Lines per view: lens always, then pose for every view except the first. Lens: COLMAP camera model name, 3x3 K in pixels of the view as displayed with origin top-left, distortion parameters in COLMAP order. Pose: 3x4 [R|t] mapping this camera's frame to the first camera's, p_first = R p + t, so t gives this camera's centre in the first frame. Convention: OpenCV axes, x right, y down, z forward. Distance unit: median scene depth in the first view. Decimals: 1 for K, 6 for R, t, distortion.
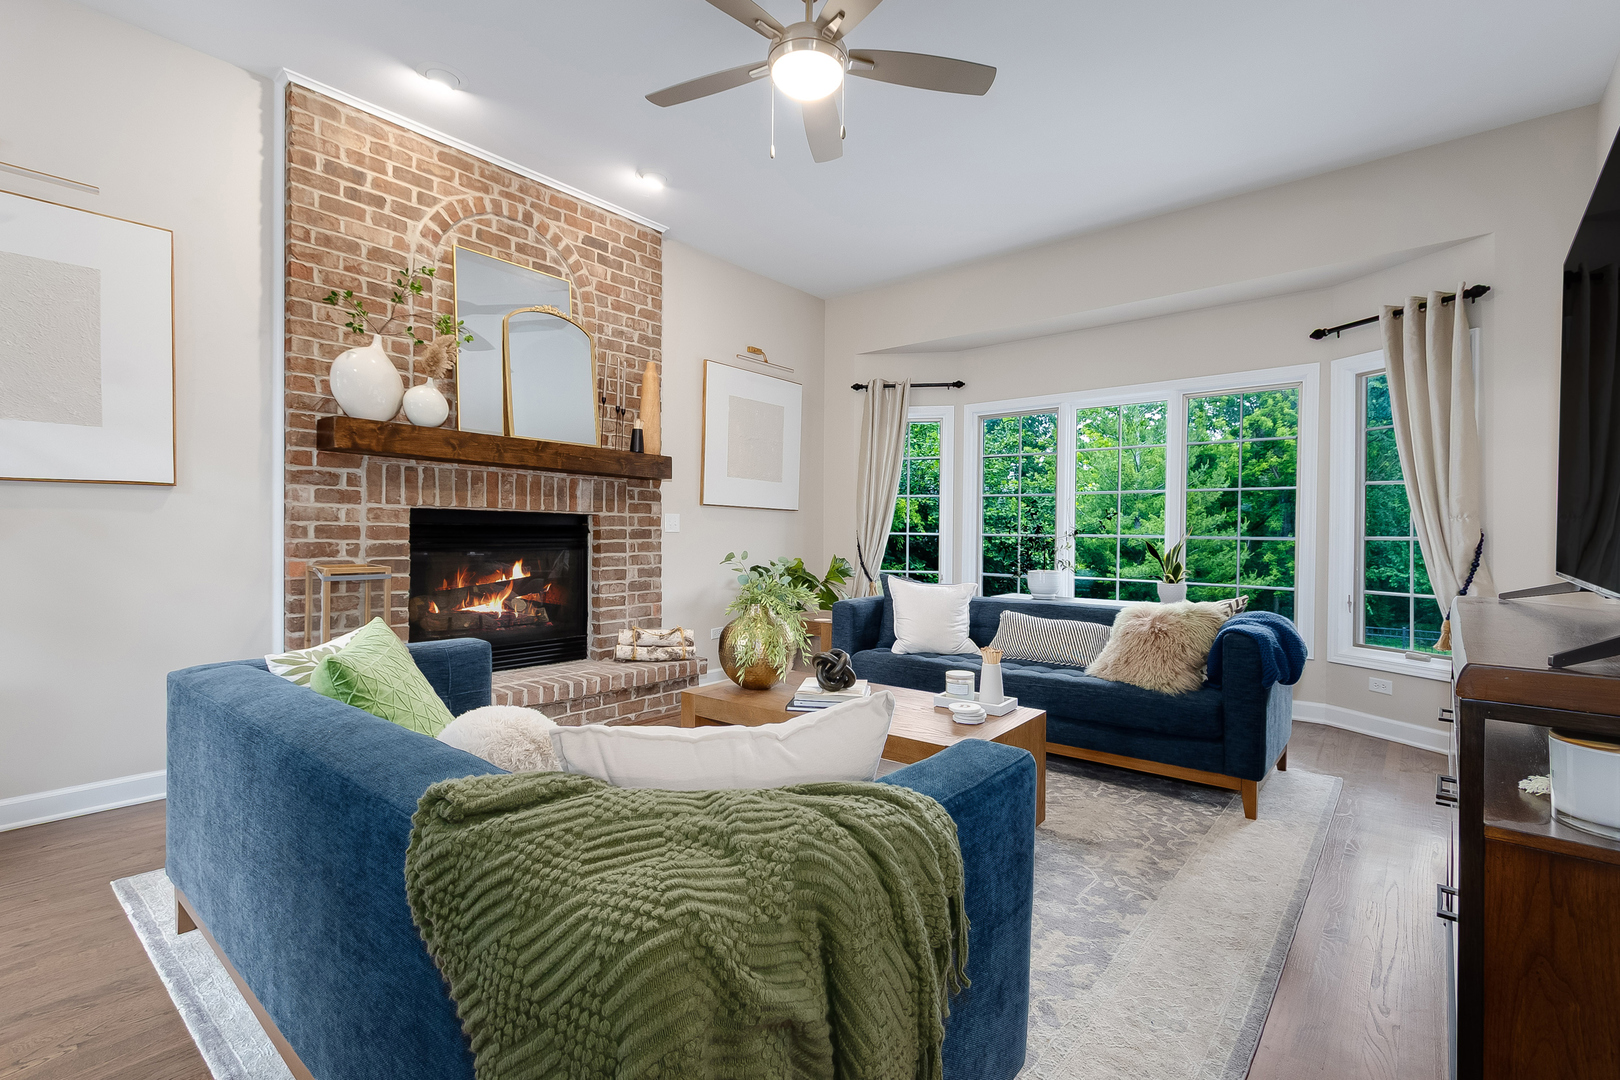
lens RADIAL K [[740.3, 0, 817.7], [0, 740.3, 532.9], [0, 0, 1]] dist [0.000016, 0.000756]
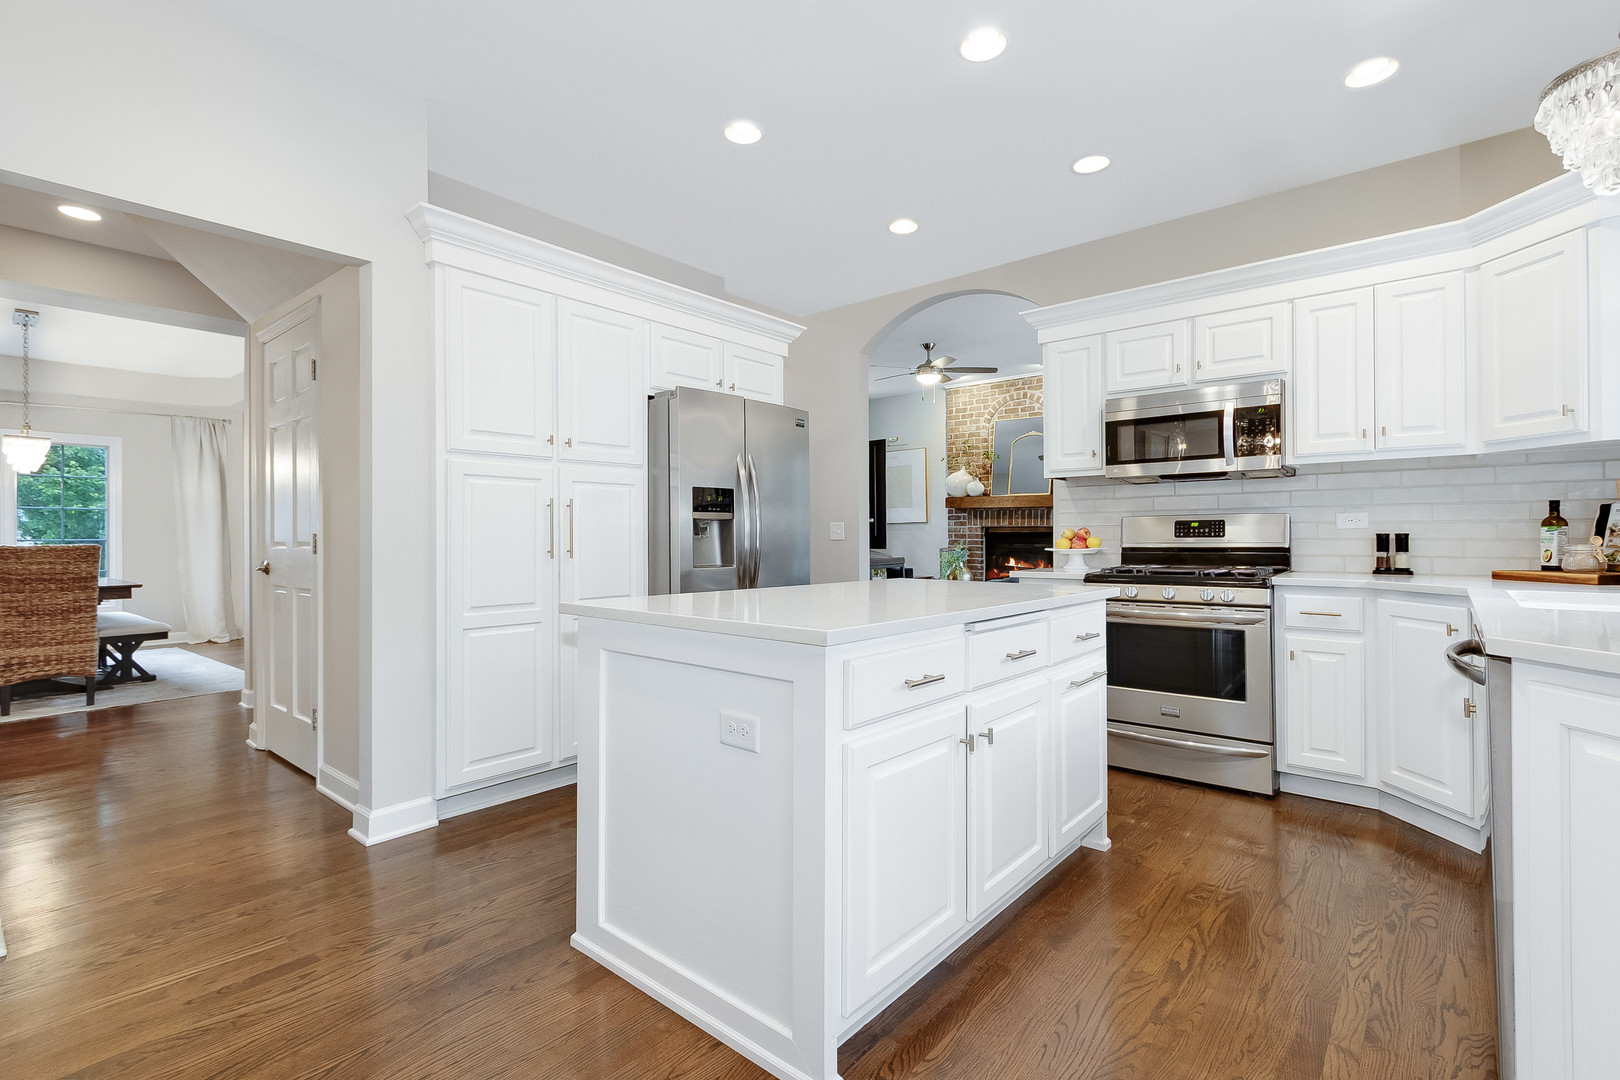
lens RADIAL K [[740.3, 0, 805.4], [0, 740.3, 536.0], [0, 0, 1]] dist [0.000016, 0.000756]
pose [[-0.013589, -0.022075, -0.999664, 1.878782], [-0.002753, 0.999753, -0.022039, 0.052957], [0.999904, 0.002452, -0.013646, 0.371644]]
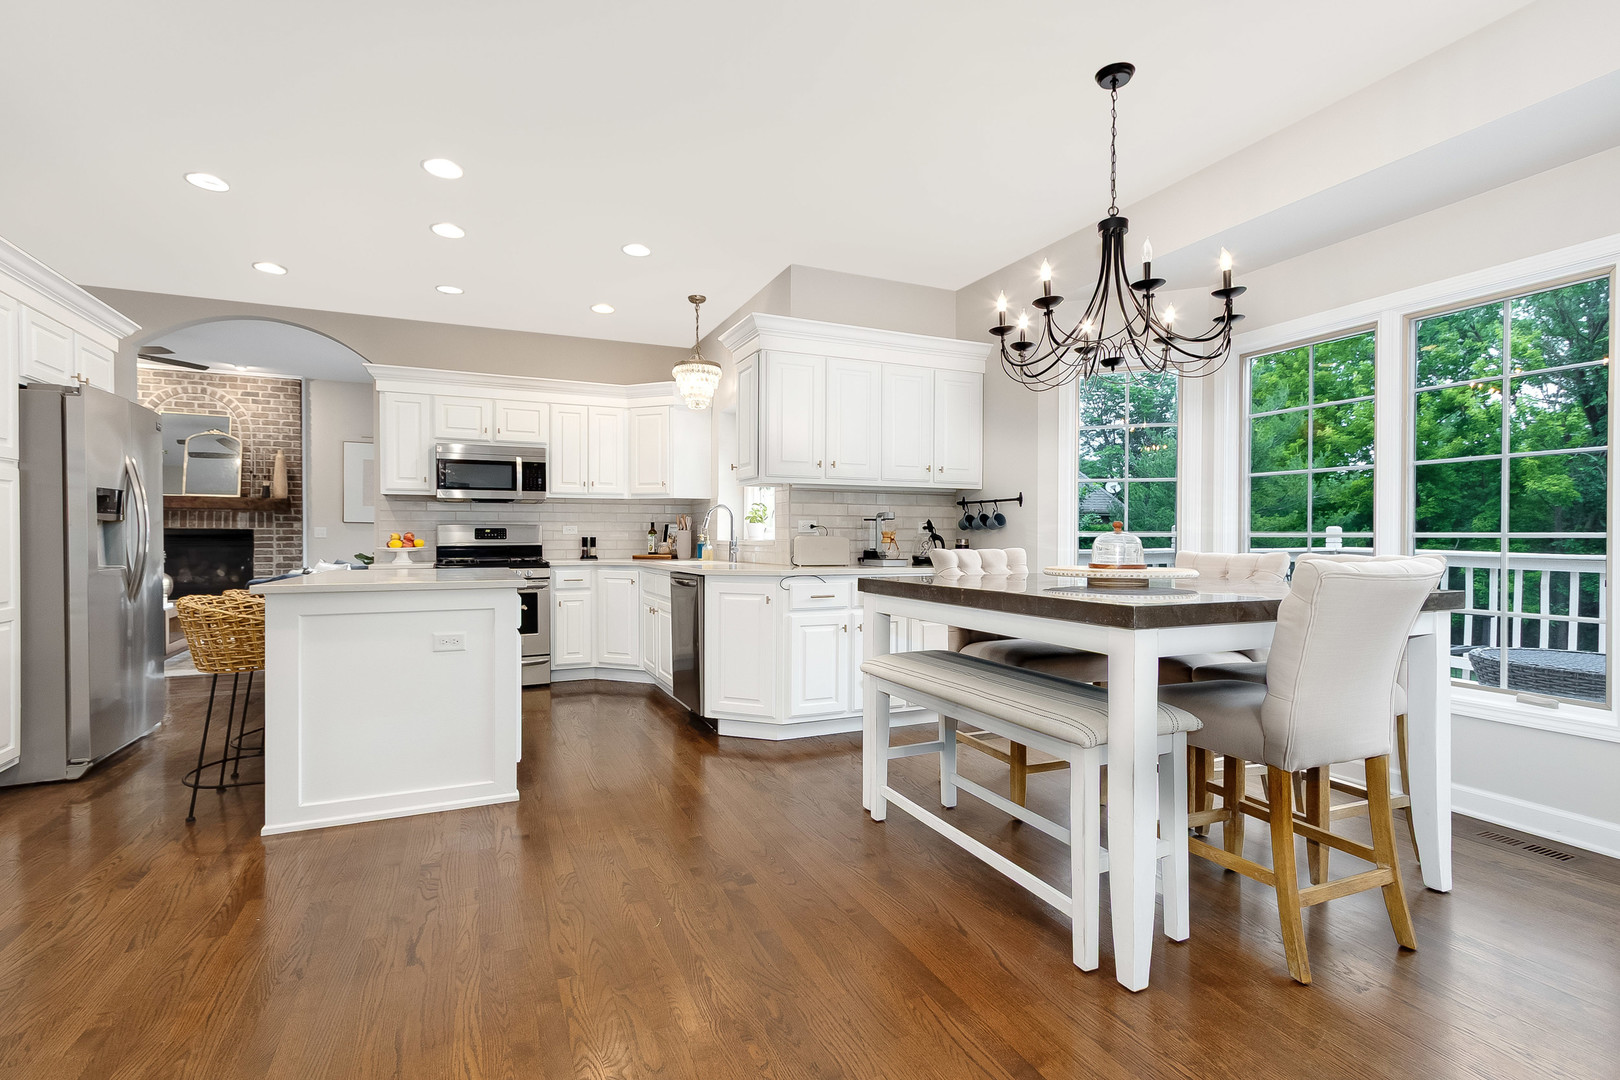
lens RADIAL K [[740.3, 0, 804.8], [0, 740.3, 544.1], [0, 0, 1]] dist [0.000016, 0.000756]
pose [[0.898892, -0.020142, -0.437707, 2.118907], [0.019216, 0.999794, -0.006545, 0.063147], [0.437749, -0.002528, 0.899094, -0.162474]]
